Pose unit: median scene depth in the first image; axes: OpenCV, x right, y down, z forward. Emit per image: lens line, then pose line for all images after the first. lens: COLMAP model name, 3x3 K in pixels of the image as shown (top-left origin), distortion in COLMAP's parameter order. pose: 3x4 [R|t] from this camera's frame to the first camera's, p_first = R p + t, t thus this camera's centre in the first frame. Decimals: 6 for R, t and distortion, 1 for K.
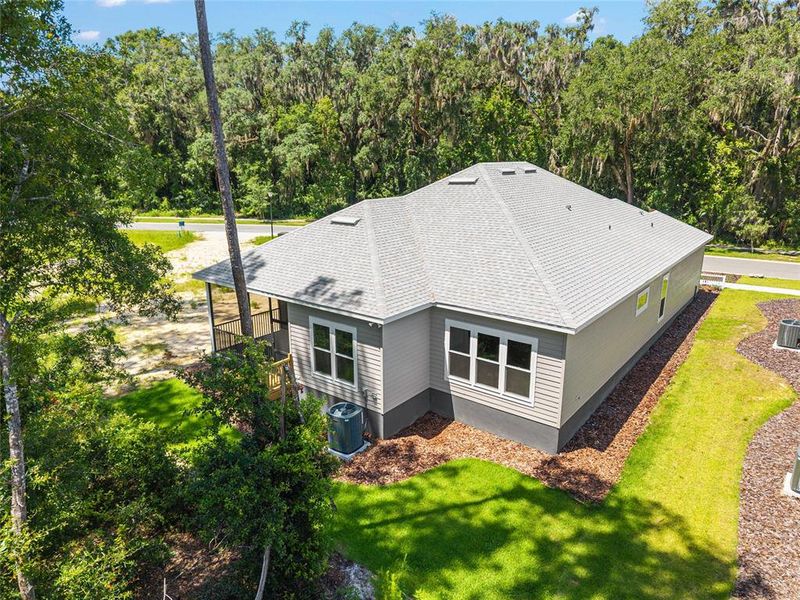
lens RADIAL K [[536.6, 0, 396.6], [0, 536.6, 300.0], [0, 0, 1]] dist [0.041057, -0.048754]
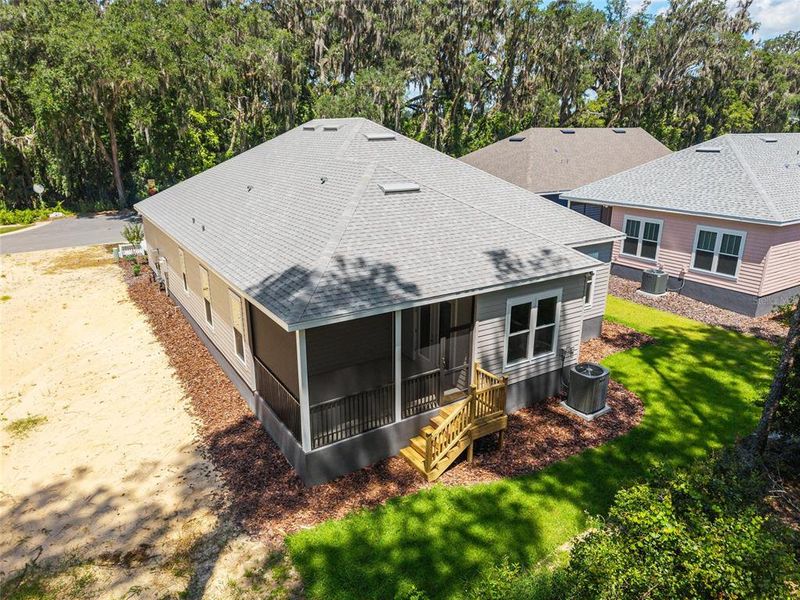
lens RADIAL K [[536.6, 0, 396.6], [0, 536.6, 300.0], [0, 0, 1]] dist [0.041057, -0.048754]
pose [[0.315196, -0.275675, 0.908105, -1.024220], [0.236765, 0.949466, 0.206052, -0.191015], [-0.919018, 0.150061, 0.364538, 0.917562]]
